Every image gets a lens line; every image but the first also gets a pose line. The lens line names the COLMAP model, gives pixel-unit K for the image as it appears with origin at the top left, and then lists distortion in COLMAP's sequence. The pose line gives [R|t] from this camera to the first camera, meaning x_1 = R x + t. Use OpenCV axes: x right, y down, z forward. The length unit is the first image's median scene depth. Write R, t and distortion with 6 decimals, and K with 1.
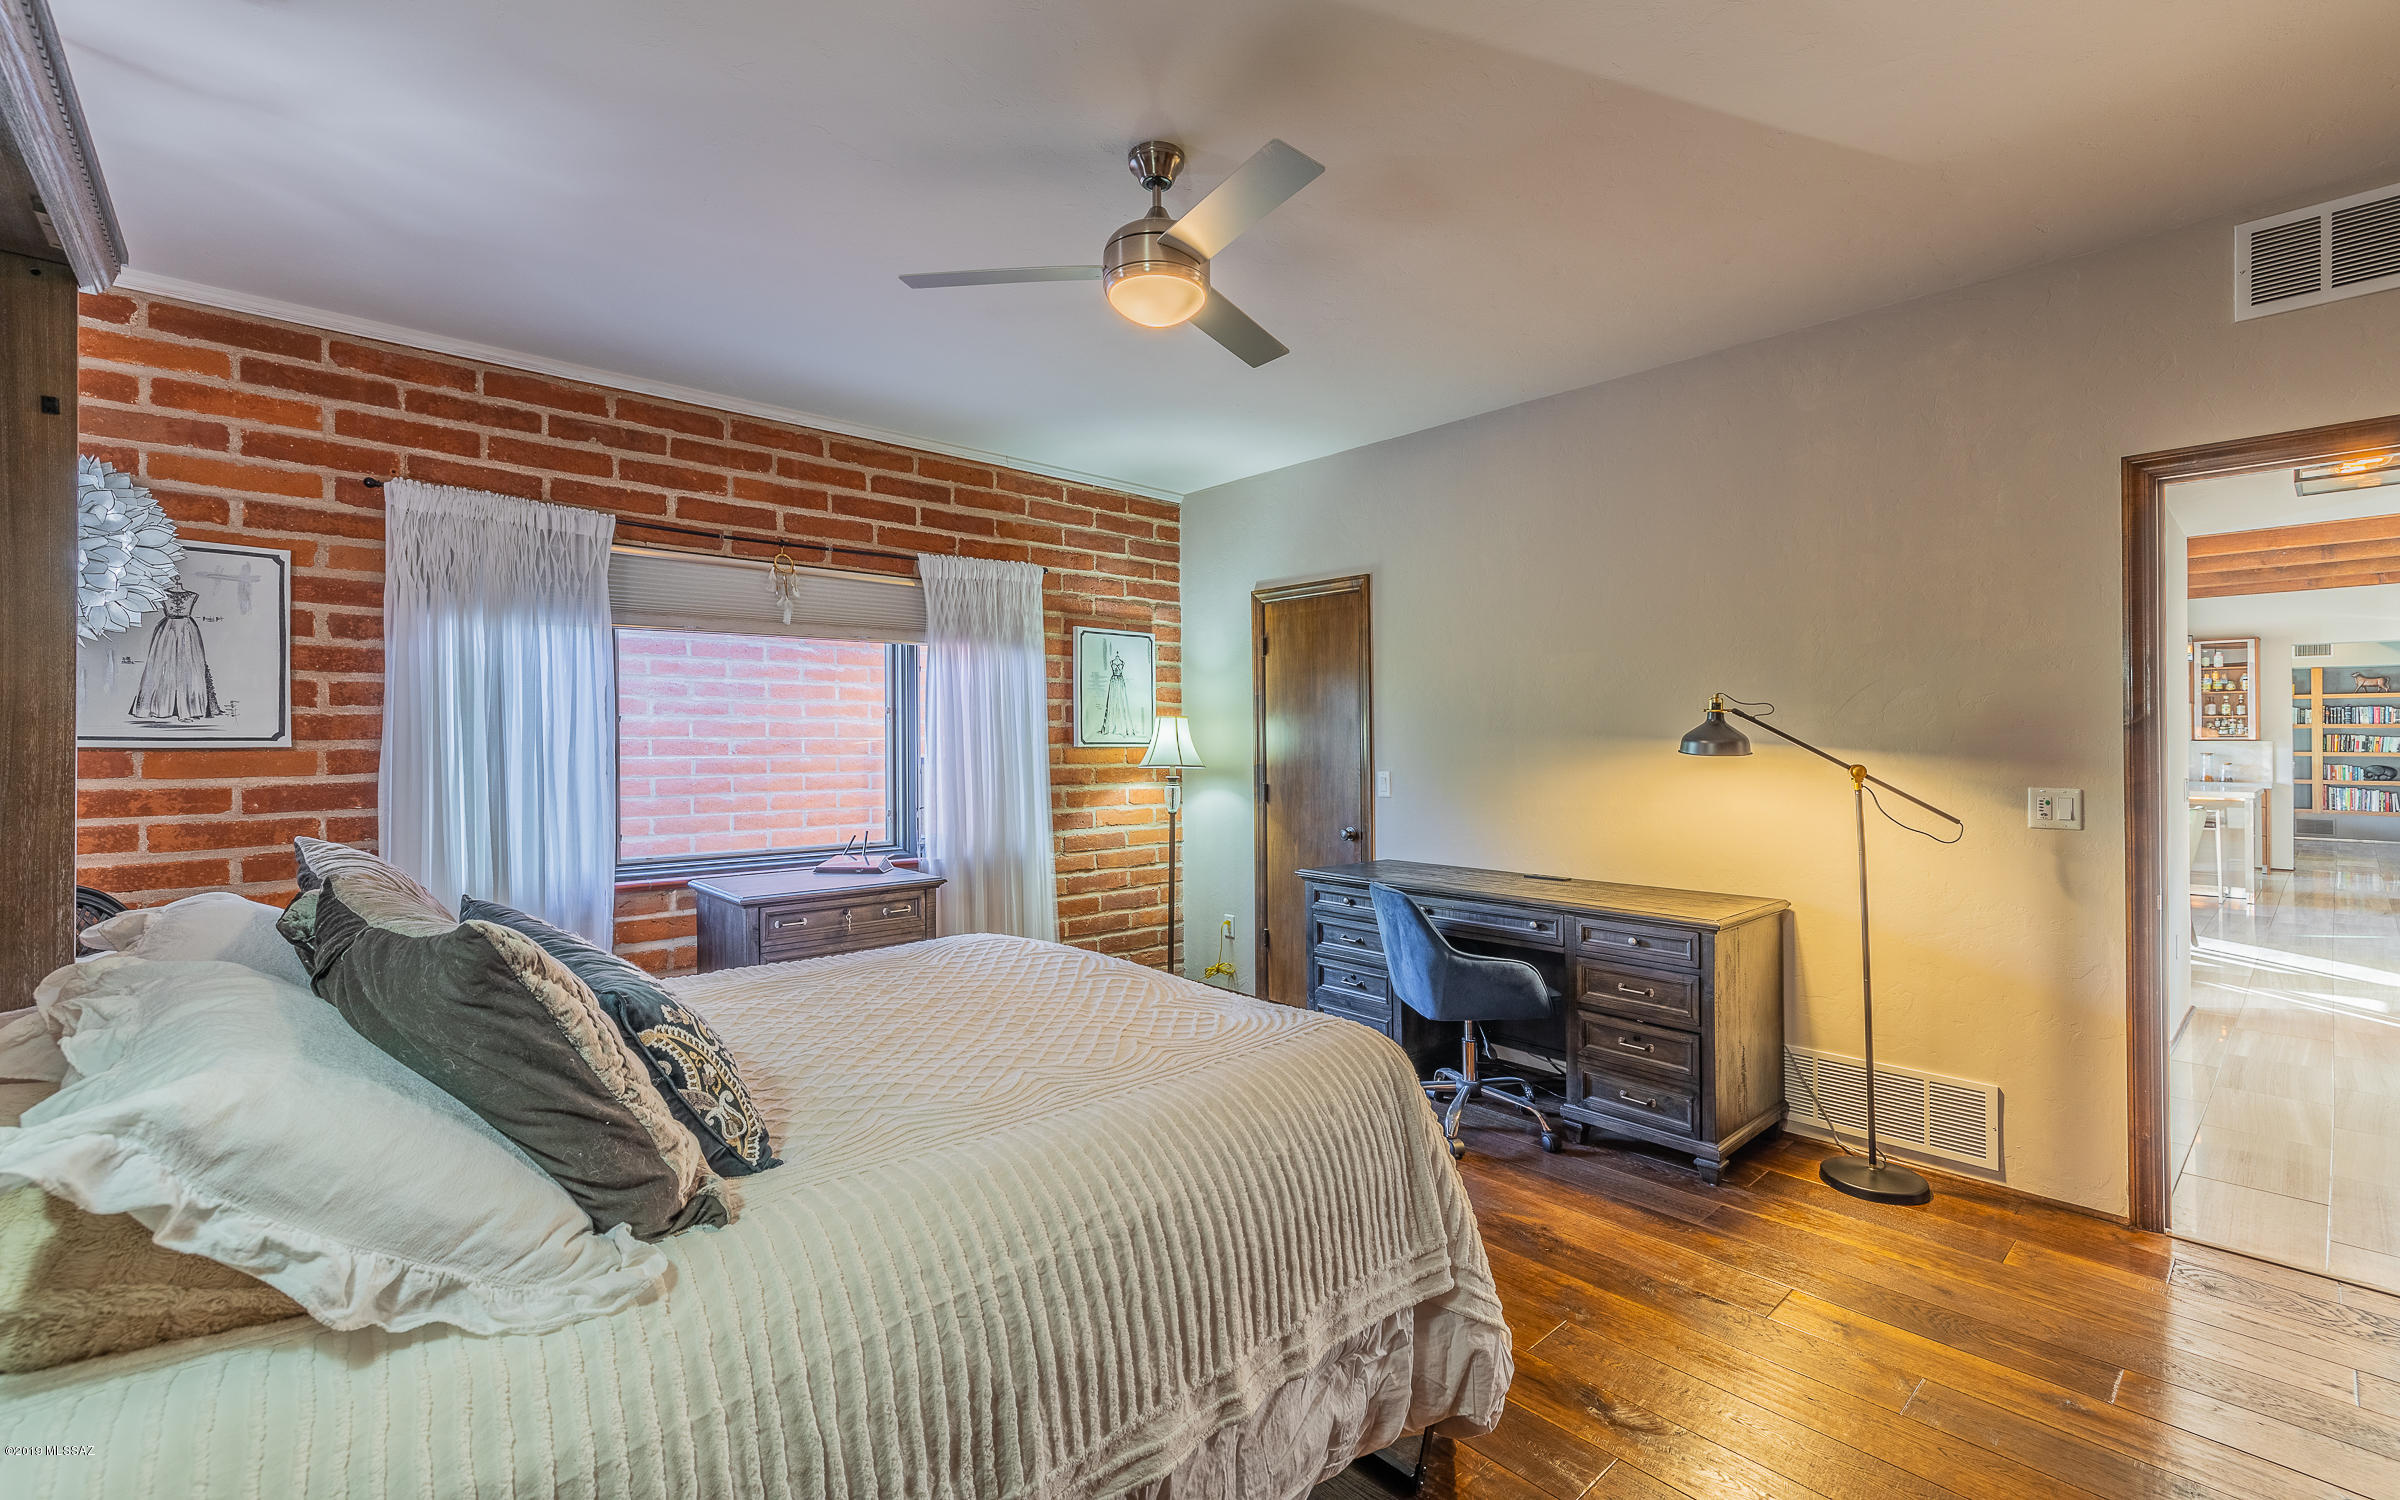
lens RADIAL K [[1019.7, 0, 1198.8], [0, 1019.7, 743.3], [0, 0, 1]] dist [0.000234, 0.000093]
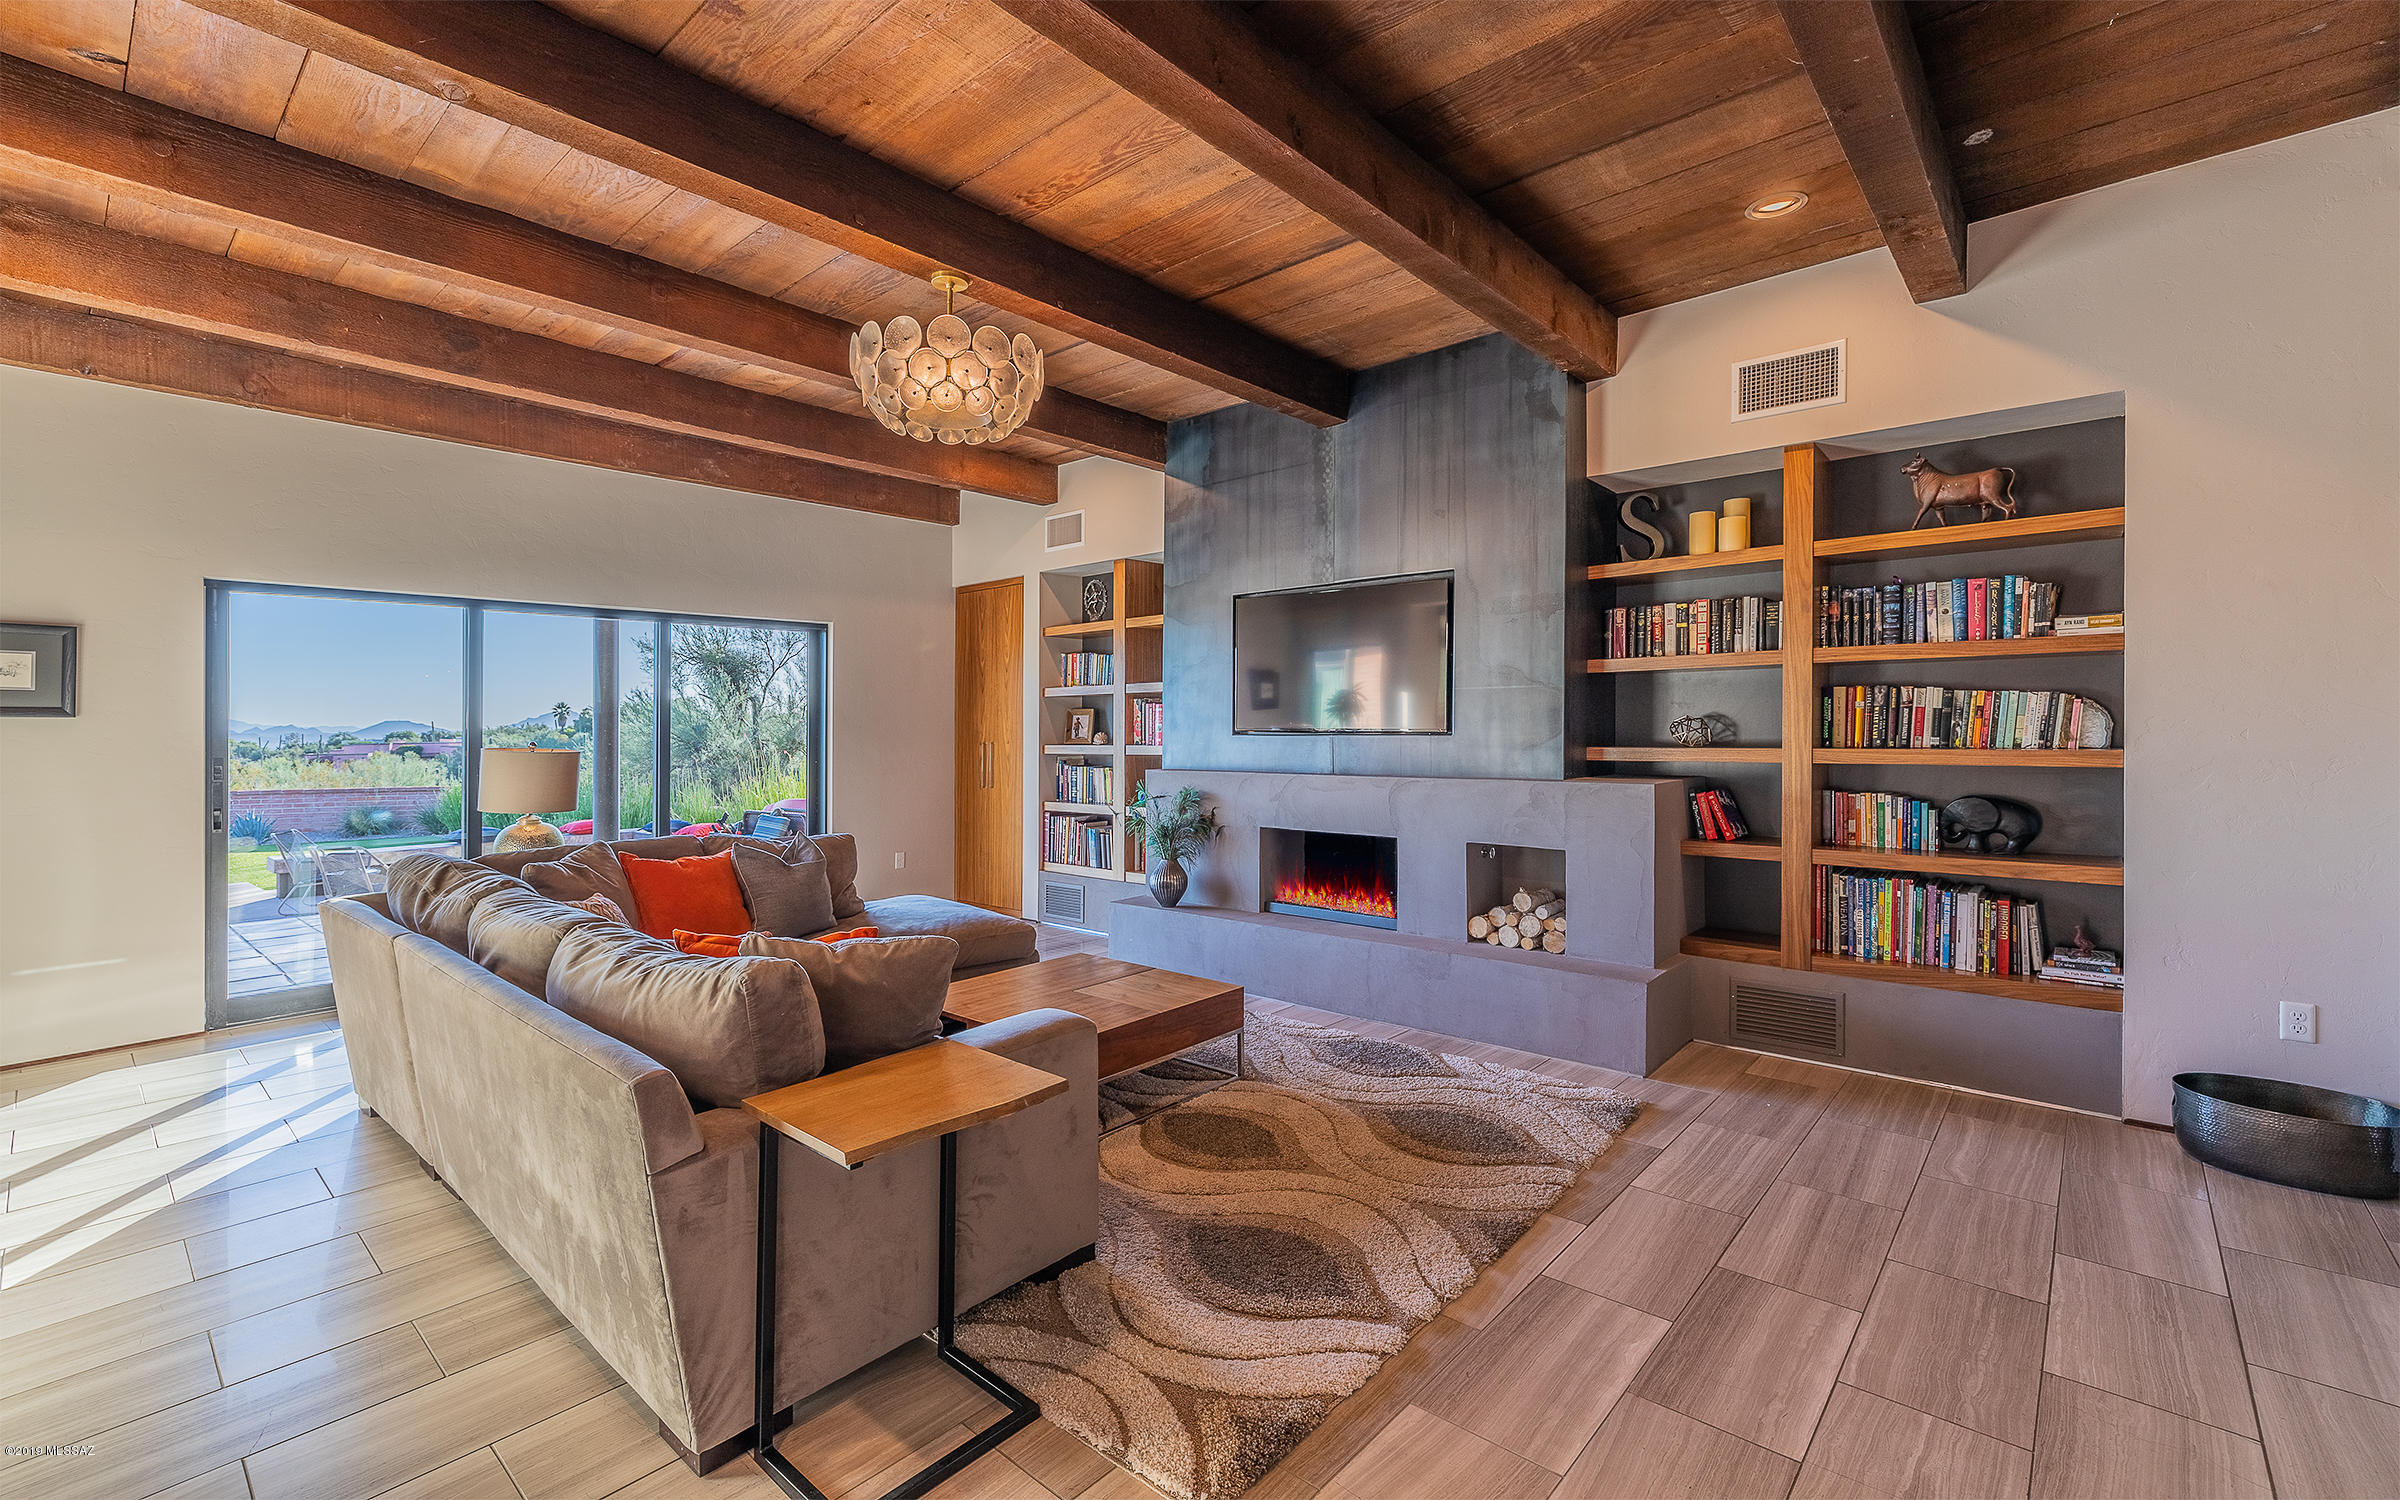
lens RADIAL K [[1019.7, 0, 1201.8], [0, 1019.7, 746.3], [0, 0, 1]] dist [0.000234, 0.000093]
pose [[0.993541, 0.002673, 0.113444, 0.914869], [-0.003542, 0.999966, 0.007463, 0.006771], [-0.113420, -0.007817, 0.993516, 0.751086]]
